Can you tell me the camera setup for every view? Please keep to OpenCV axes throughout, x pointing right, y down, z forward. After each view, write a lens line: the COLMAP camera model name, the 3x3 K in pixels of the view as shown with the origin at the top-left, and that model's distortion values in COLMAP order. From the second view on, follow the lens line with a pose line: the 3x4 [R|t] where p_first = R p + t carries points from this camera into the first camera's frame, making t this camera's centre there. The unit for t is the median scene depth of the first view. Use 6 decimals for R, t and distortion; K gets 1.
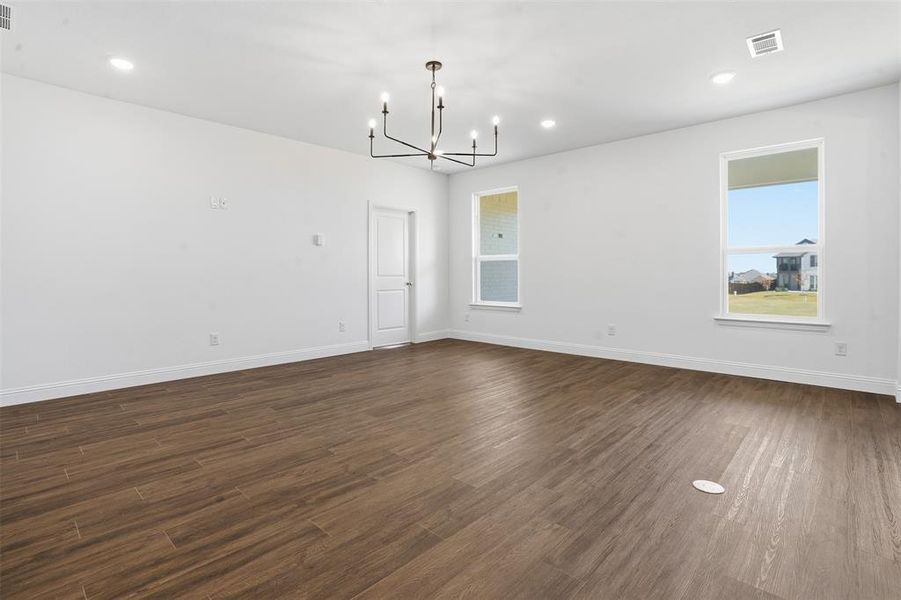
lens RADIAL K [[443.4, 0, 437.9], [0, 443.4, 279.5], [0, 0, 1]] dist [-0.039157, 0.000606]
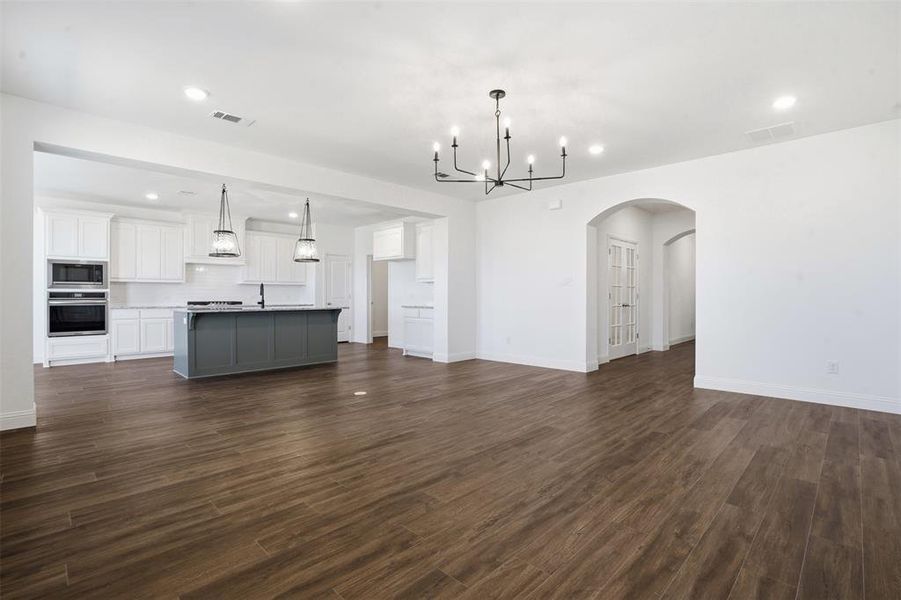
lens RADIAL K [[423.1, 0, 442.8], [0, 423.1, 297.5], [0, 0, 1]] dist [-0.046239, 0.017029]
pose [[-0.999761, 0.002380, 0.021740, 0.060474], [0.002798, 0.999812, 0.019209, -0.021407], [-0.021690, 0.019265, -0.999579, 1.222586]]
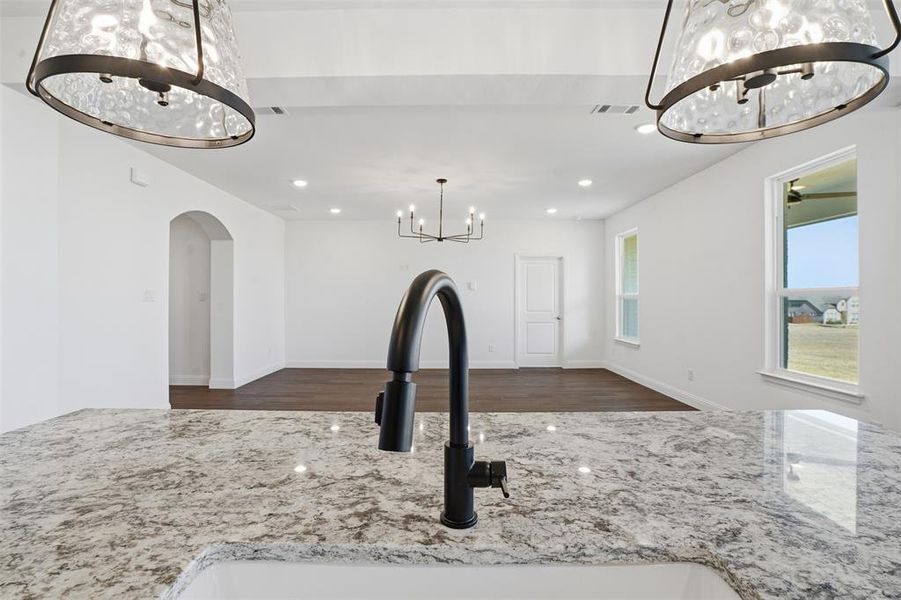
lens RADIAL K [[433.0, 0, 448.6], [0, 433.0, 291.2], [0, 0, 1]] dist [-0.044744, 0.018494]
pose [[0.697560, -0.008499, -0.716476, 0.680752], [-0.012646, 0.999628, -0.024169, -0.036840], [0.716415, 0.025920, 0.697193, -0.026254]]
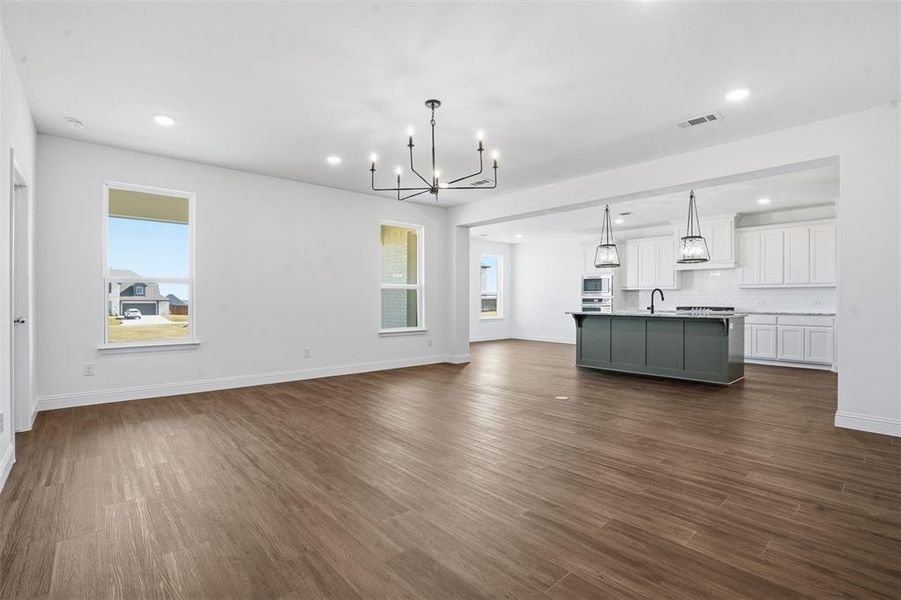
lens RADIAL K [[423.0, 0, 450.5], [0, 423.0, 300.0], [0, 0, 1]] dist [-0.042518, 0.000864]
pose [[0.074284, 0.002974, 0.997233, -0.616343], [0.010574, 0.999937, -0.003770, -0.009739], [-0.997181, 0.010824, 0.074248, 0.548002]]
